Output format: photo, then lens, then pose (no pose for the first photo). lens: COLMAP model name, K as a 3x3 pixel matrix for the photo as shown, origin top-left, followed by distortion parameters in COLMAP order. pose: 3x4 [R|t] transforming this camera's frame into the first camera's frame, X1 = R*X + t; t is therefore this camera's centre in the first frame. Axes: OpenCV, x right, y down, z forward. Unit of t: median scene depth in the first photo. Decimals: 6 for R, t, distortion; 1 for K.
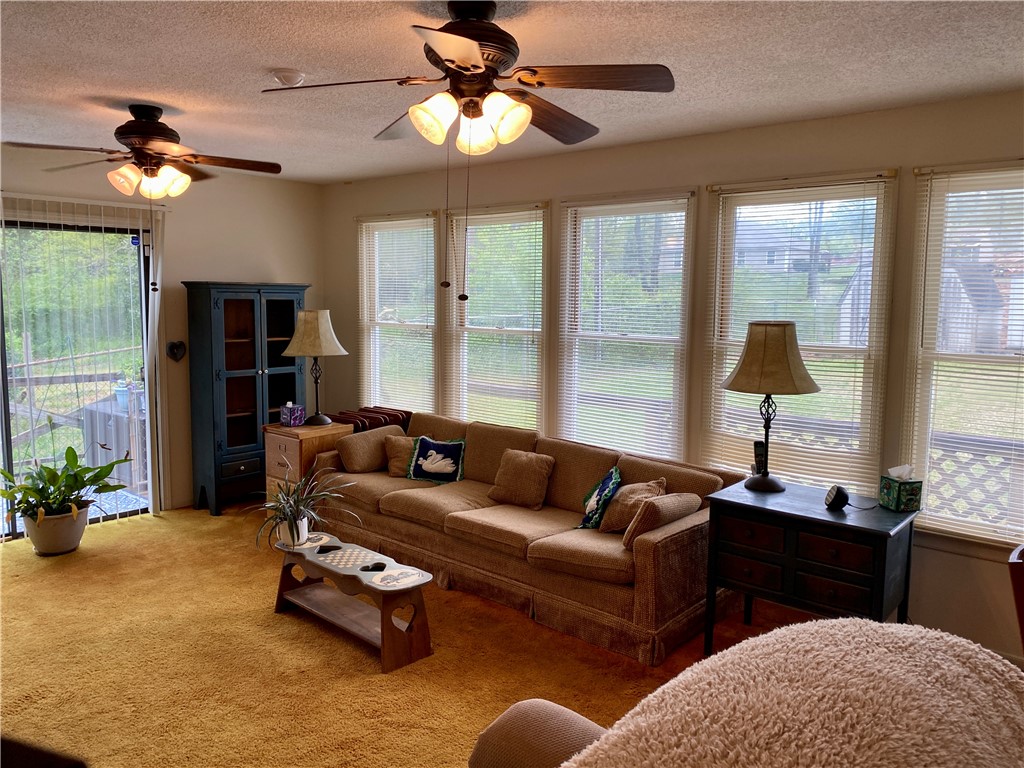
lens RADIAL K [[792.1, 0, 511.0], [0, 792.1, 369.7], [0, 0, 1]] dist [0.076908, -0.063554]
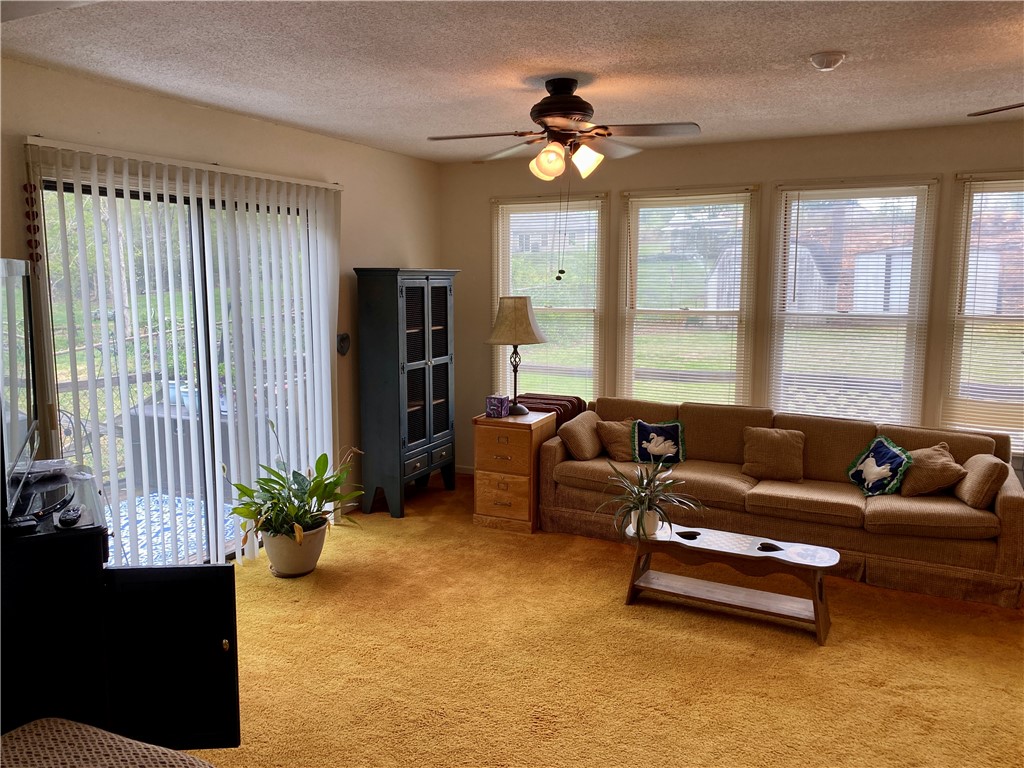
lens RADIAL K [[784.8, 0, 512.0], [0, 784.8, 384.0], [0, 0, 1]] dist [0.093970, -0.105480]
pose [[0.959033, -0.048549, 0.279102, -0.555034], [0.036693, 0.998195, 0.047550, -0.015361], [-0.280907, -0.035361, 0.959083, 0.092867]]
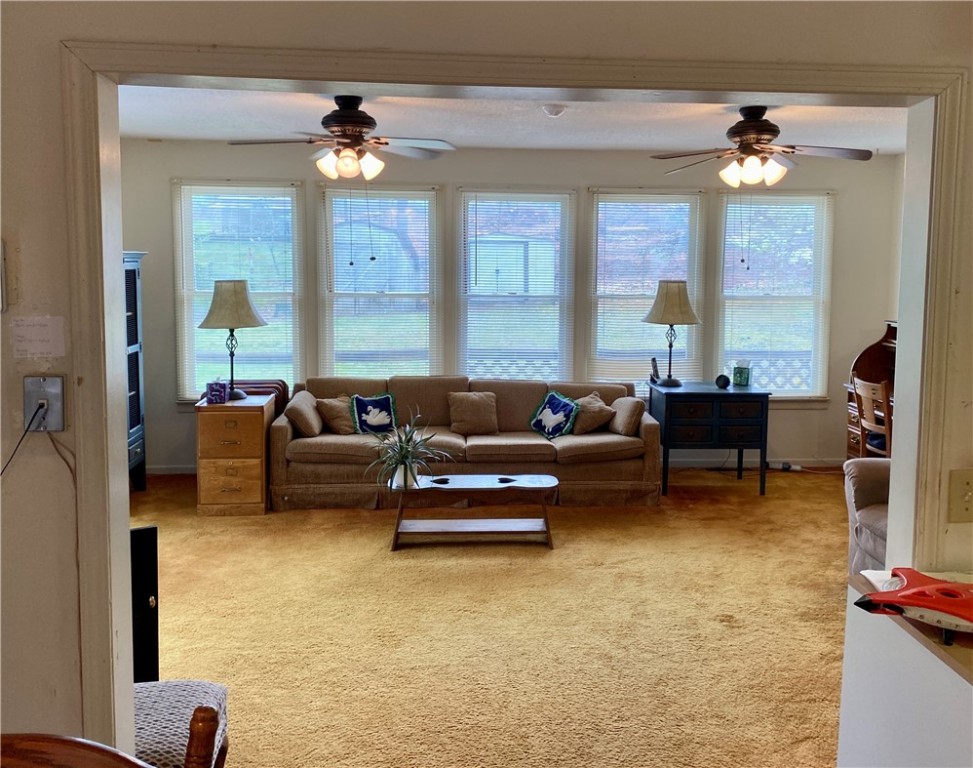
lens RADIAL K [[872.3, 0, 518.9], [0, 872.3, 334.0], [0, 0, 1]] dist [0.089590, -0.007390]
pose [[0.680903, -0.065757, 0.729415, -0.843544], [0.071545, 0.997170, 0.023108, -0.010728], [-0.728870, 0.036452, 0.683681, 0.021649]]
